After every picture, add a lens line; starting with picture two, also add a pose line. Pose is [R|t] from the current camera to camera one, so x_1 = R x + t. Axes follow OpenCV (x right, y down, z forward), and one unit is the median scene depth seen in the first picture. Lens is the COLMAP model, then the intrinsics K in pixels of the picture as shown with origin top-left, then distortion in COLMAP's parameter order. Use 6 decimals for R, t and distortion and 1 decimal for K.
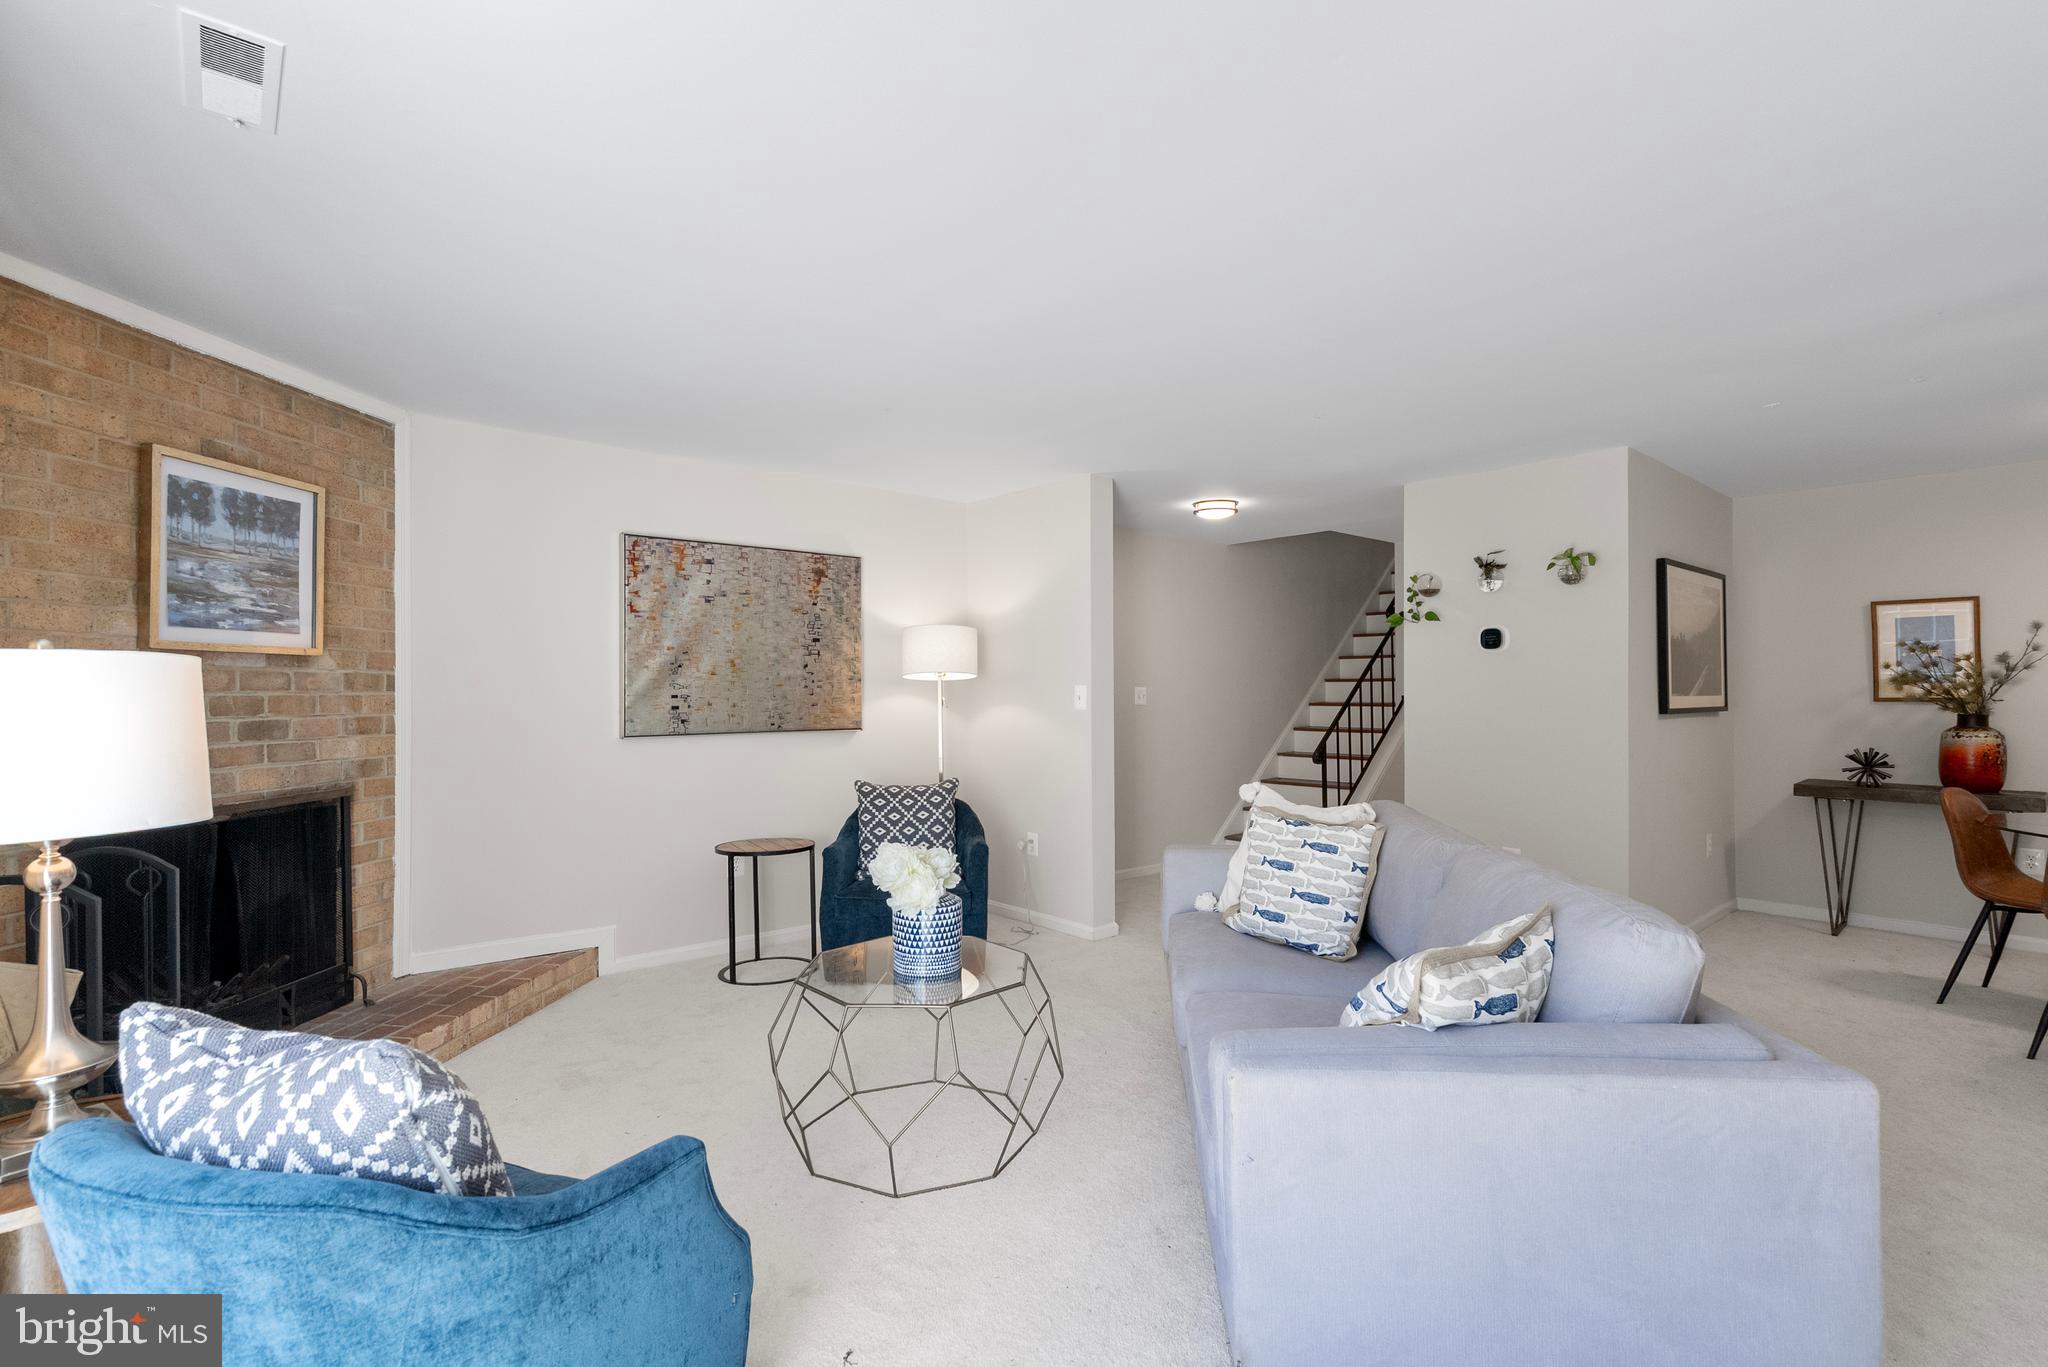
lens RADIAL K [[941.9, 0, 1030.6], [0, 941.9, 691.6], [0, 0, 1]] dist [-0.001606, 0.002633]
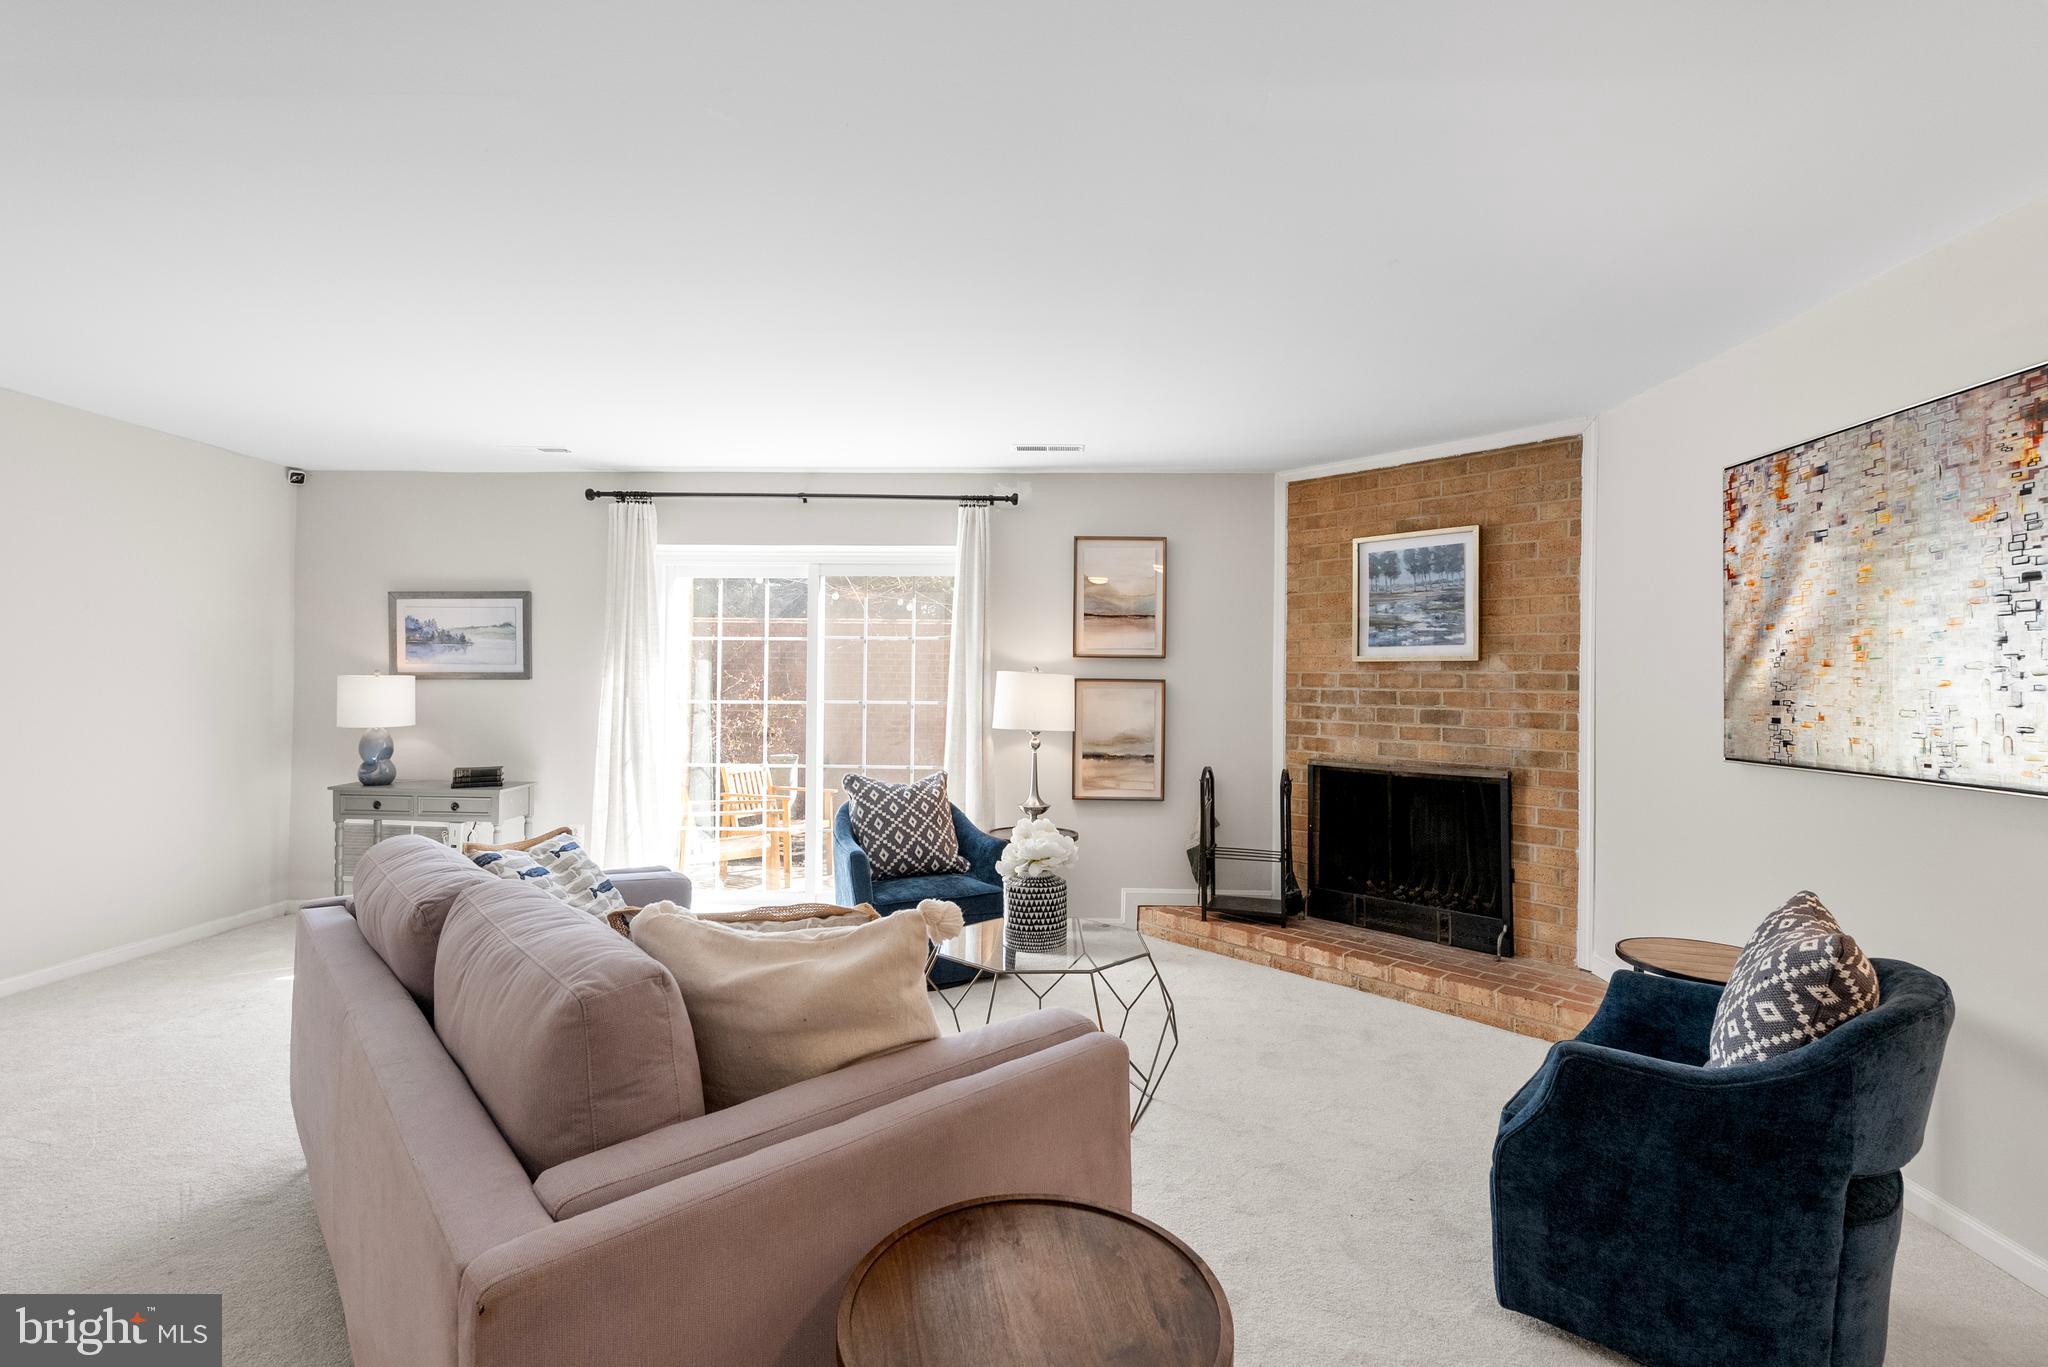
lens RADIAL K [[941.9, 0, 1048.8], [0, 941.9, 675.0], [0, 0, 1]] dist [-0.001606, 0.002633]
pose [[-0.658425, -0.012852, -0.752536, 0.529004], [-0.011194, 0.999911, -0.007283, -0.003438], [0.752563, 0.003628, -0.658510, 1.327281]]
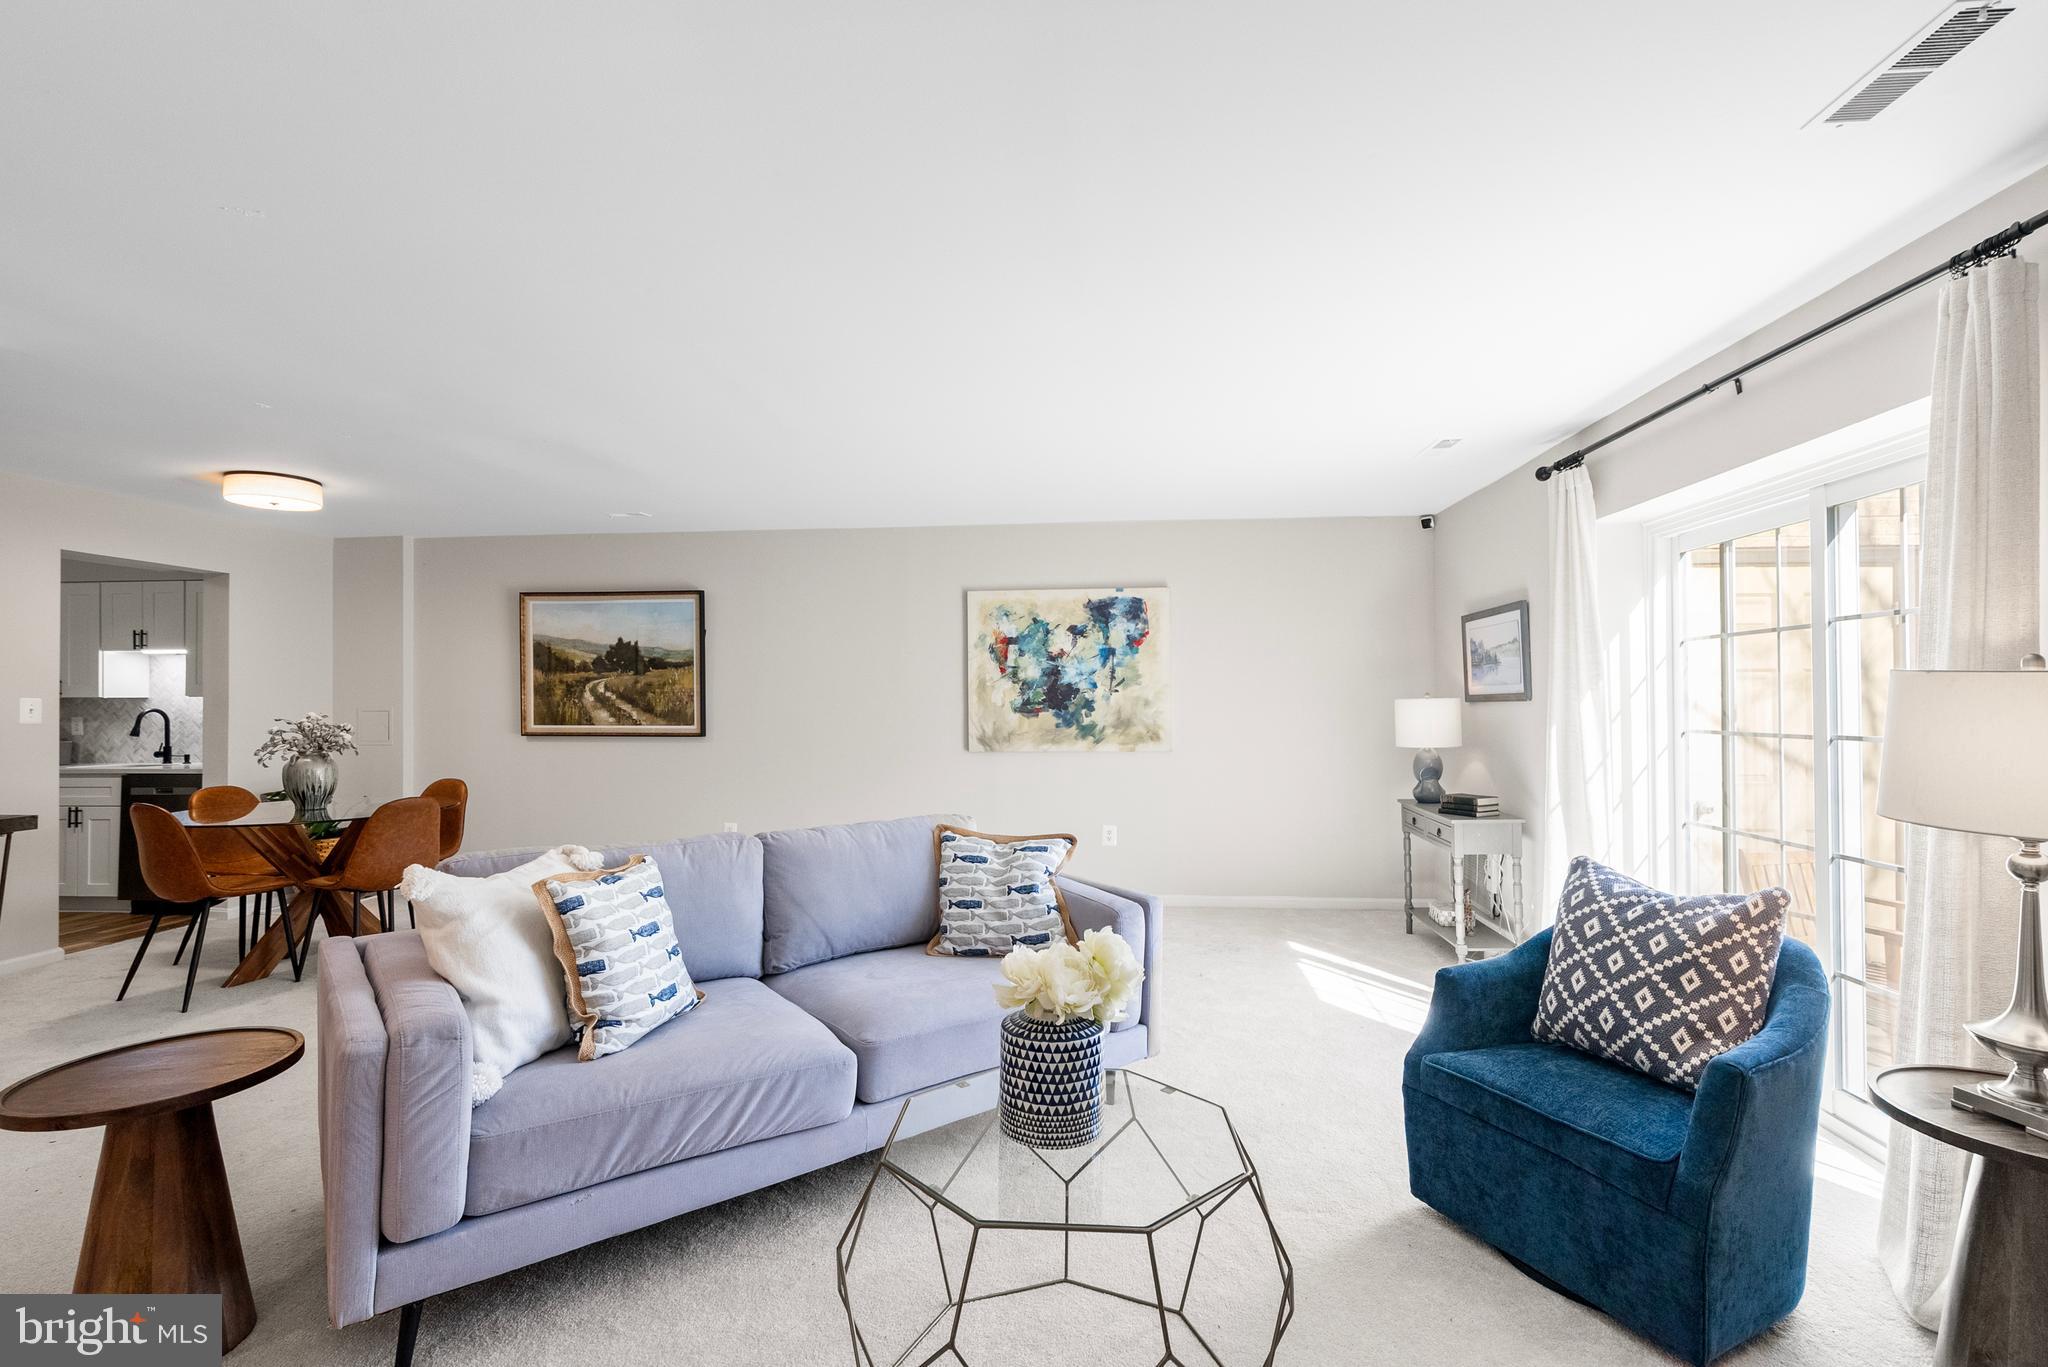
lens RADIAL K [[941.9, 0, 1013.8], [0, 941.9, 686.5], [0, 0, 1]] dist [-0.001606, 0.002633]
pose [[-0.698624, 0.012719, 0.715375, -0.444581], [0.004503, 0.999900, -0.013380, -0.003722], [-0.715474, -0.006126, -0.698612, 1.145923]]
